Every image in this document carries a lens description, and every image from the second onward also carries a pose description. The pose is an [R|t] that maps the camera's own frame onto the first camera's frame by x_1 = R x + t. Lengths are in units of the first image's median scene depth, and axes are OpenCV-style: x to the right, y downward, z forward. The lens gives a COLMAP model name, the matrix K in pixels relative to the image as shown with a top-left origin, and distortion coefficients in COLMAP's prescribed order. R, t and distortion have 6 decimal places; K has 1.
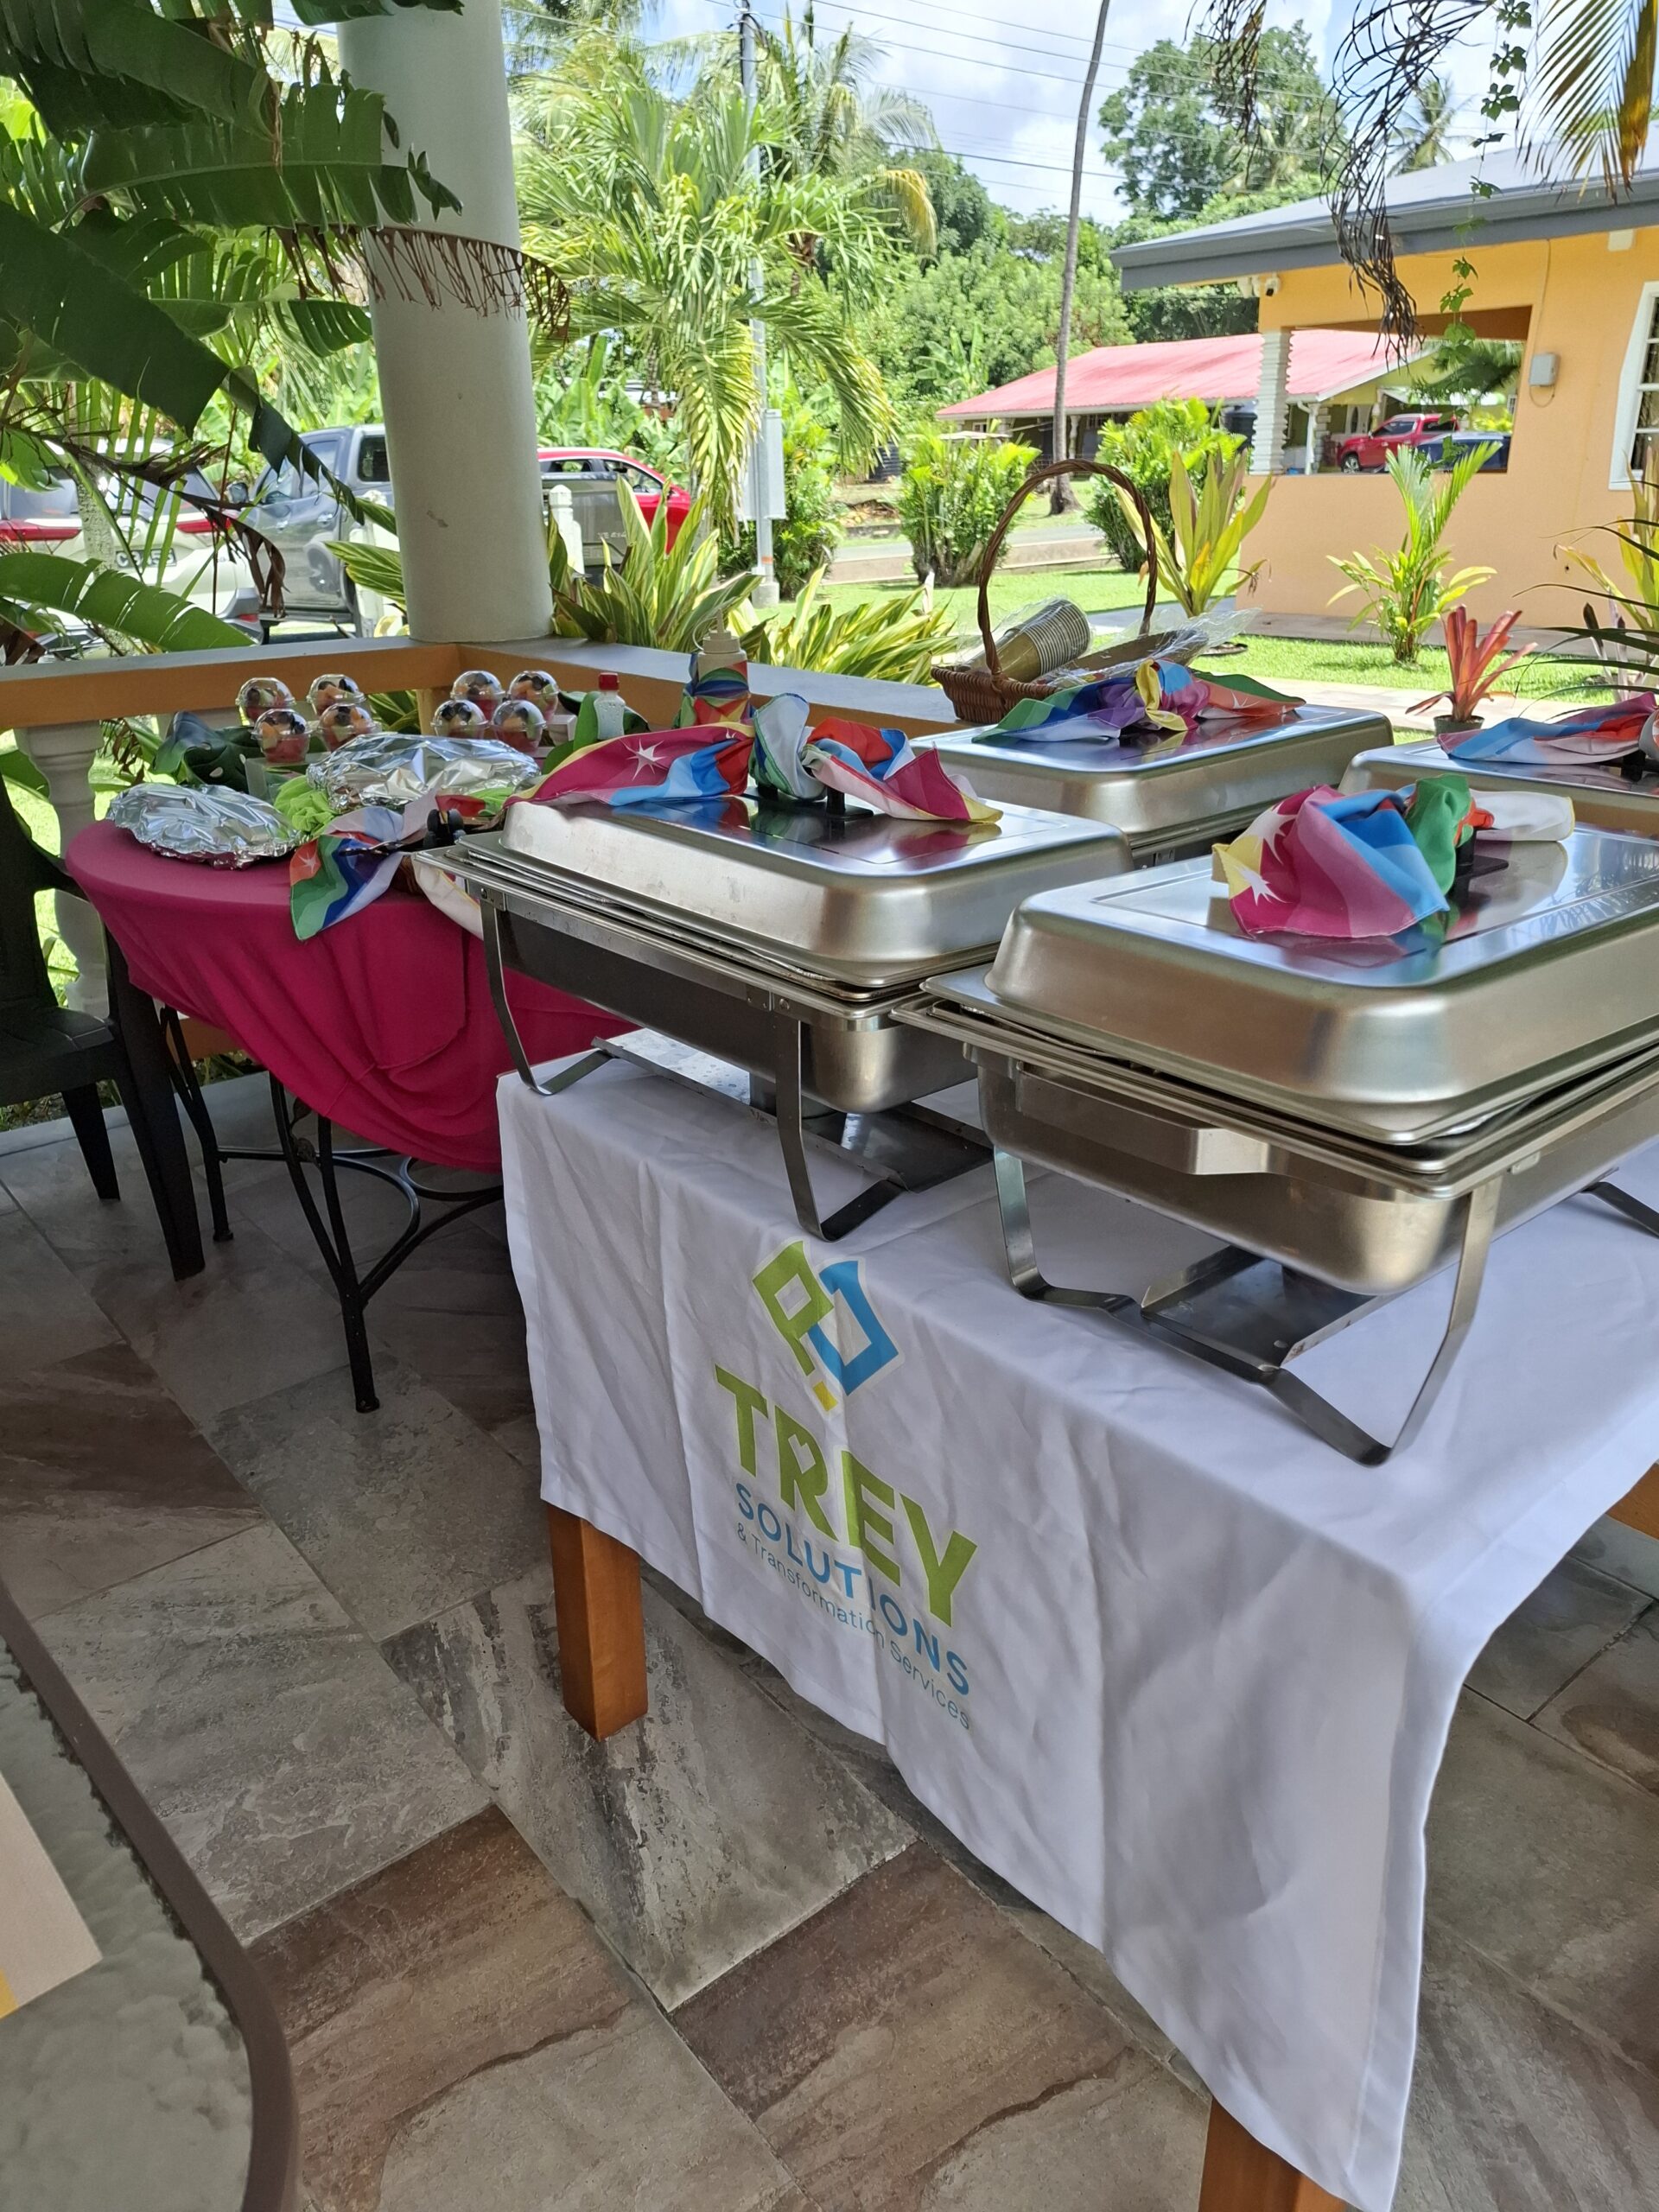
lens RADIAL K [[1544.0, 0, 829.5], [0, 1544.0, 1106.0], [0, 0, 1]] dist [0.048008, -0.060734]
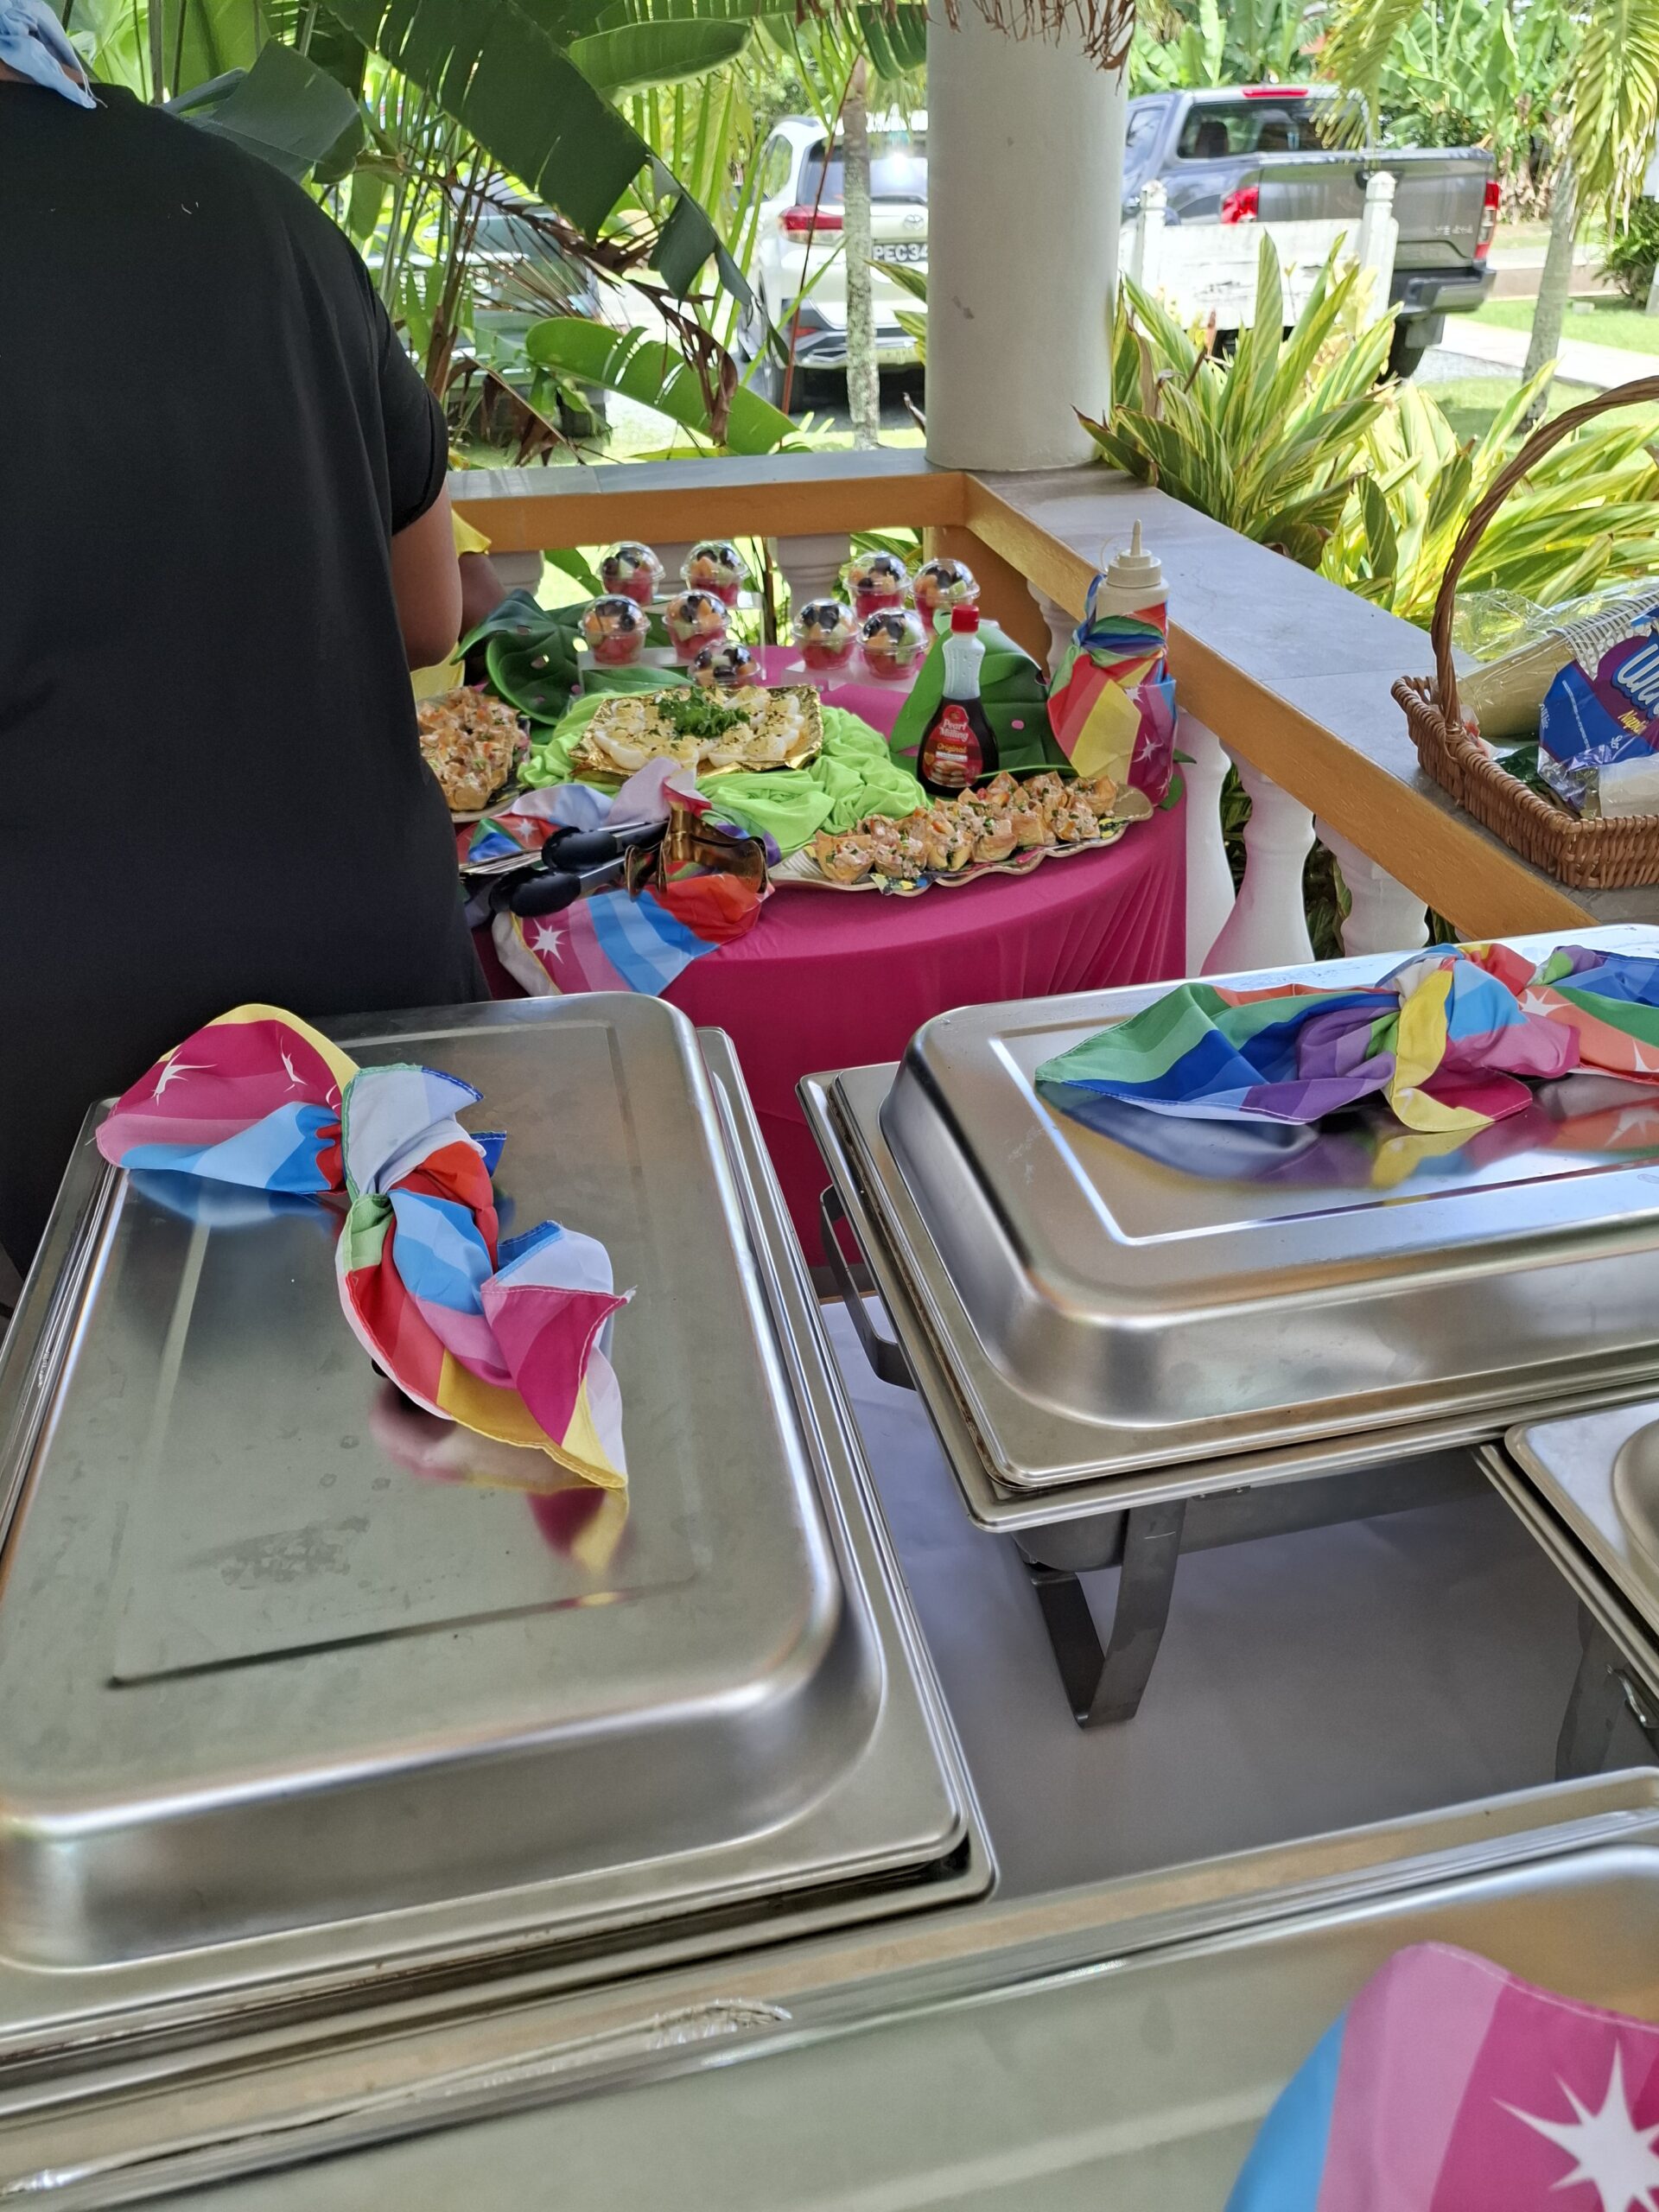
lens RADIAL K [[1544.0, 0, 829.5], [0, 1544.0, 1106.0], [0, 0, 1]] dist [0.048008, -0.060734]
pose [[0.872154, 0.258385, -0.415433, 0.117170], [-0.180281, 0.959137, 0.218070, -0.154486], [0.454804, -0.115296, 0.883097, 0.241646]]
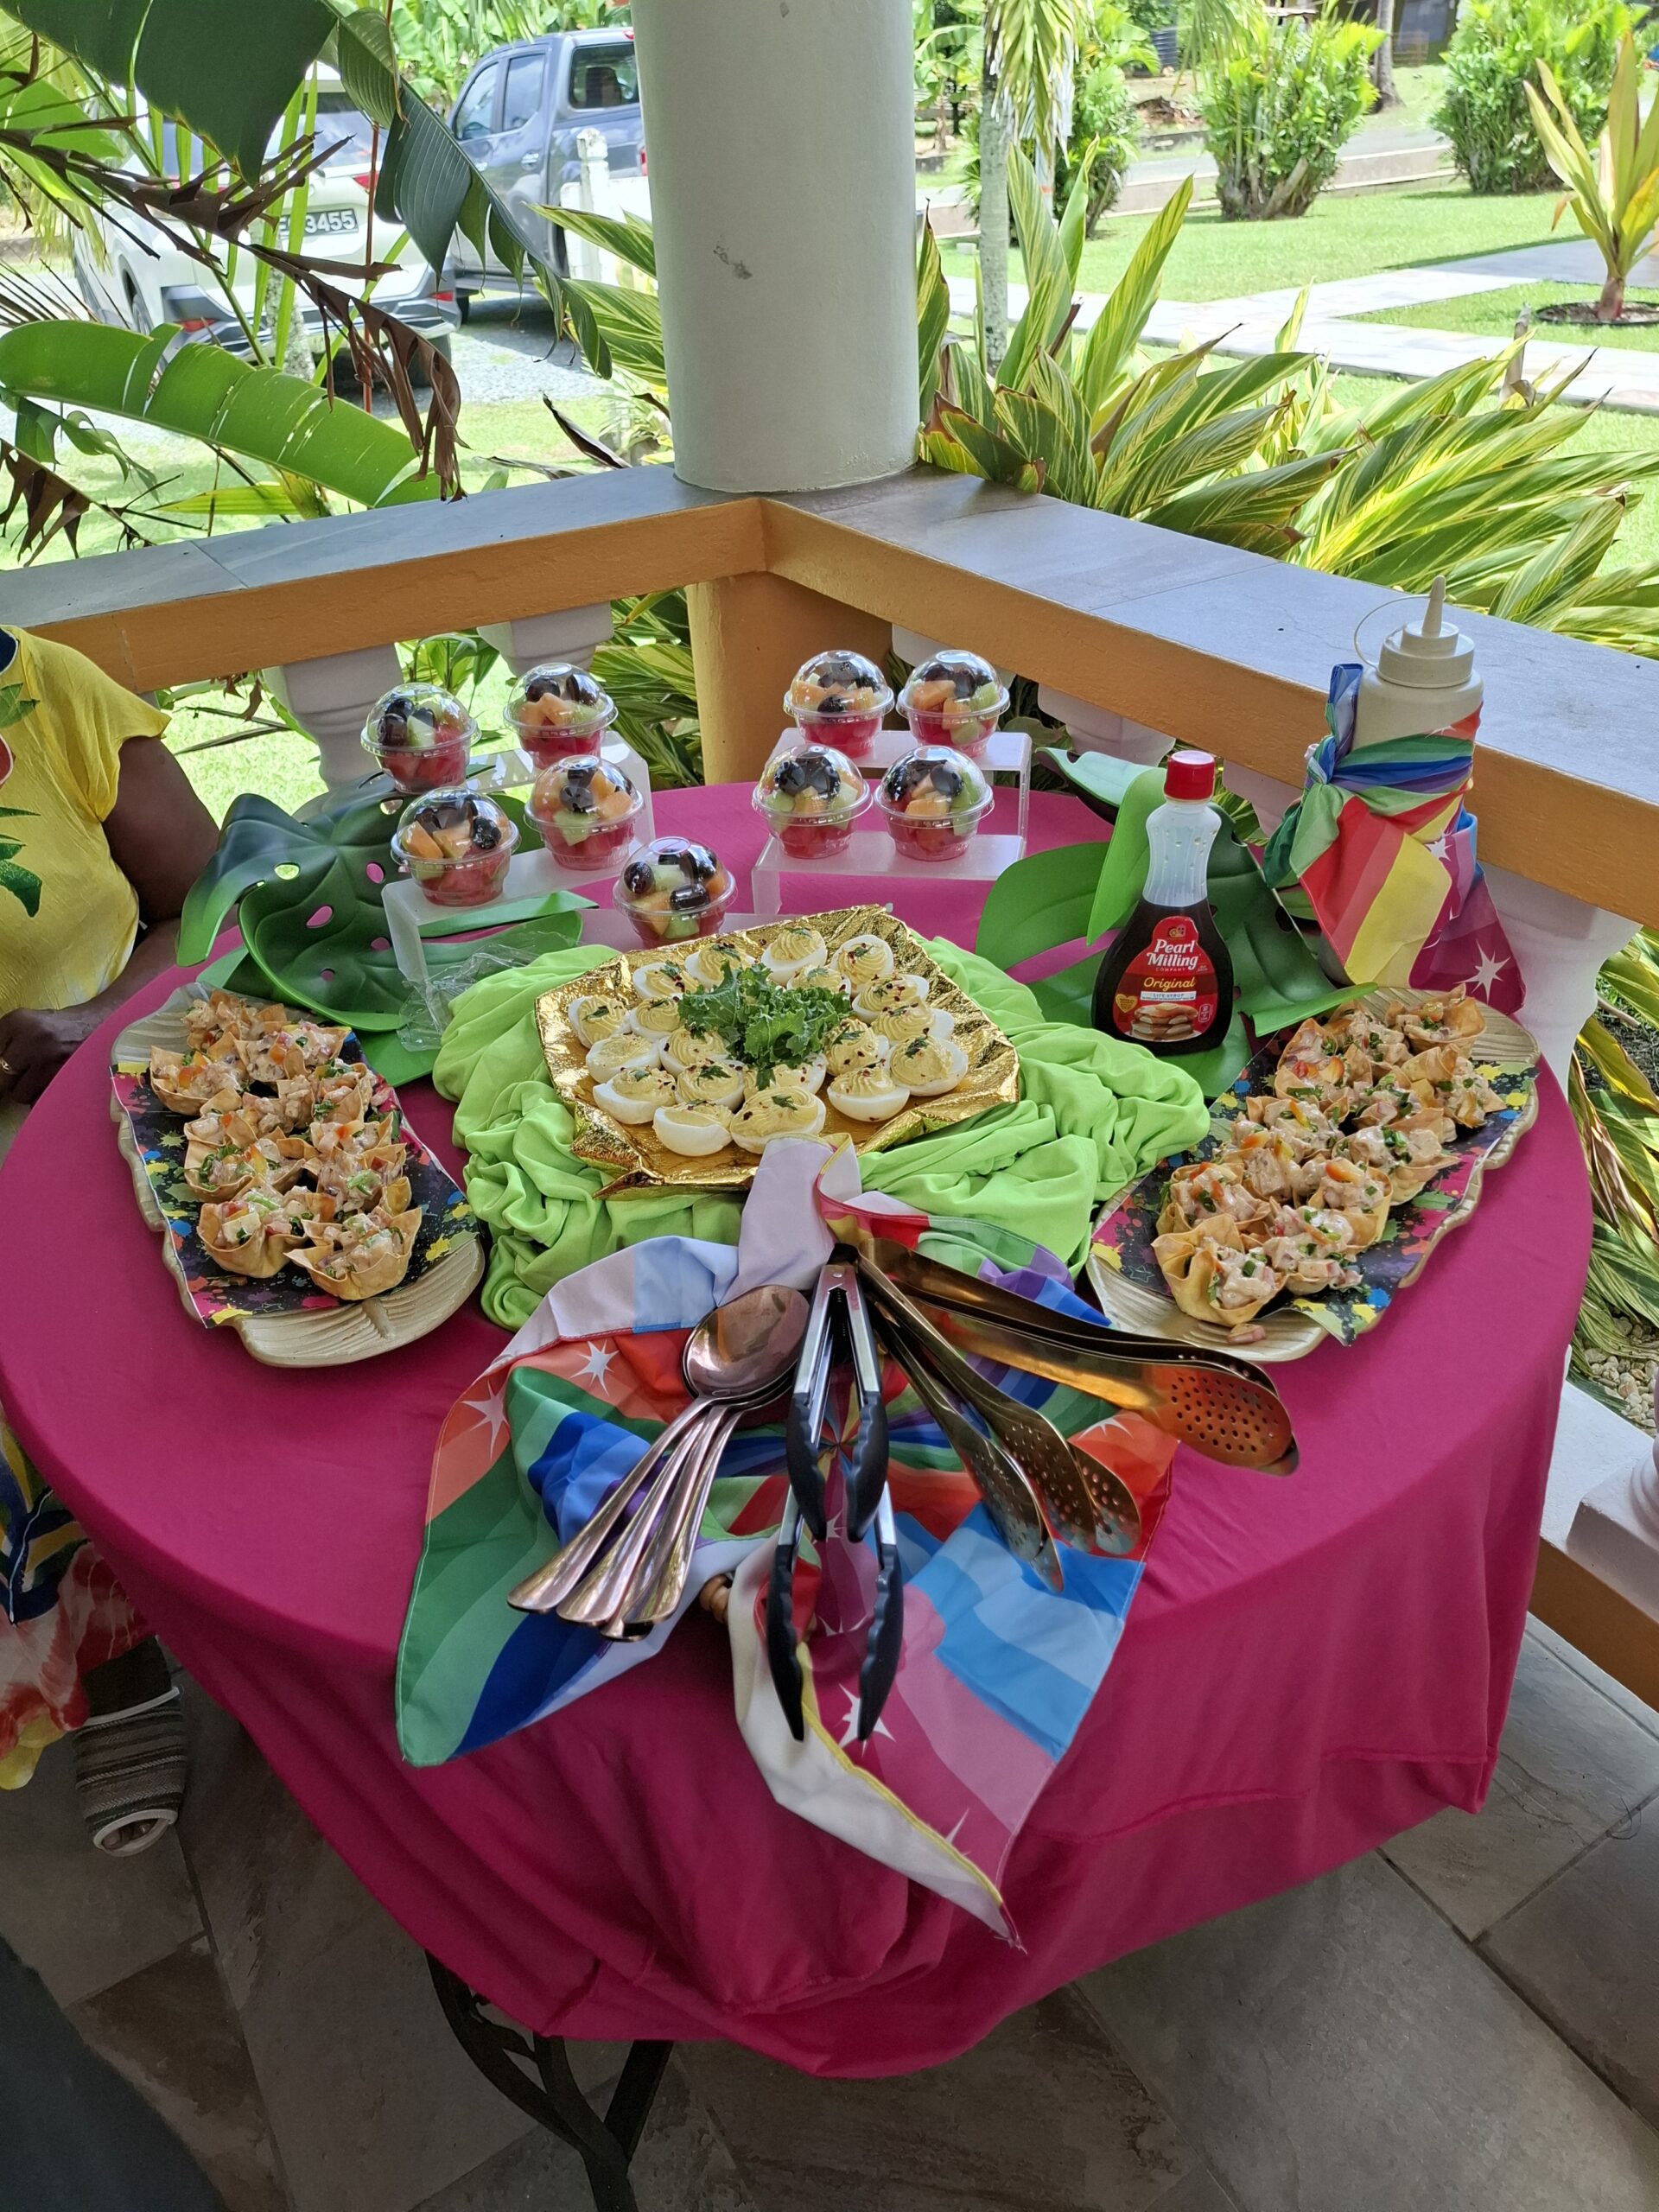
lens RADIAL K [[1544.0, 0, 829.5], [0, 1544.0, 1106.0], [0, 0, 1]] dist [0.048008, -0.060734]
pose [[0.990920, 0.051555, -0.124178, -0.138870], [-0.025662, 0.979107, 0.201720, -0.203964], [0.131983, -0.196701, 0.971540, 0.428316]]
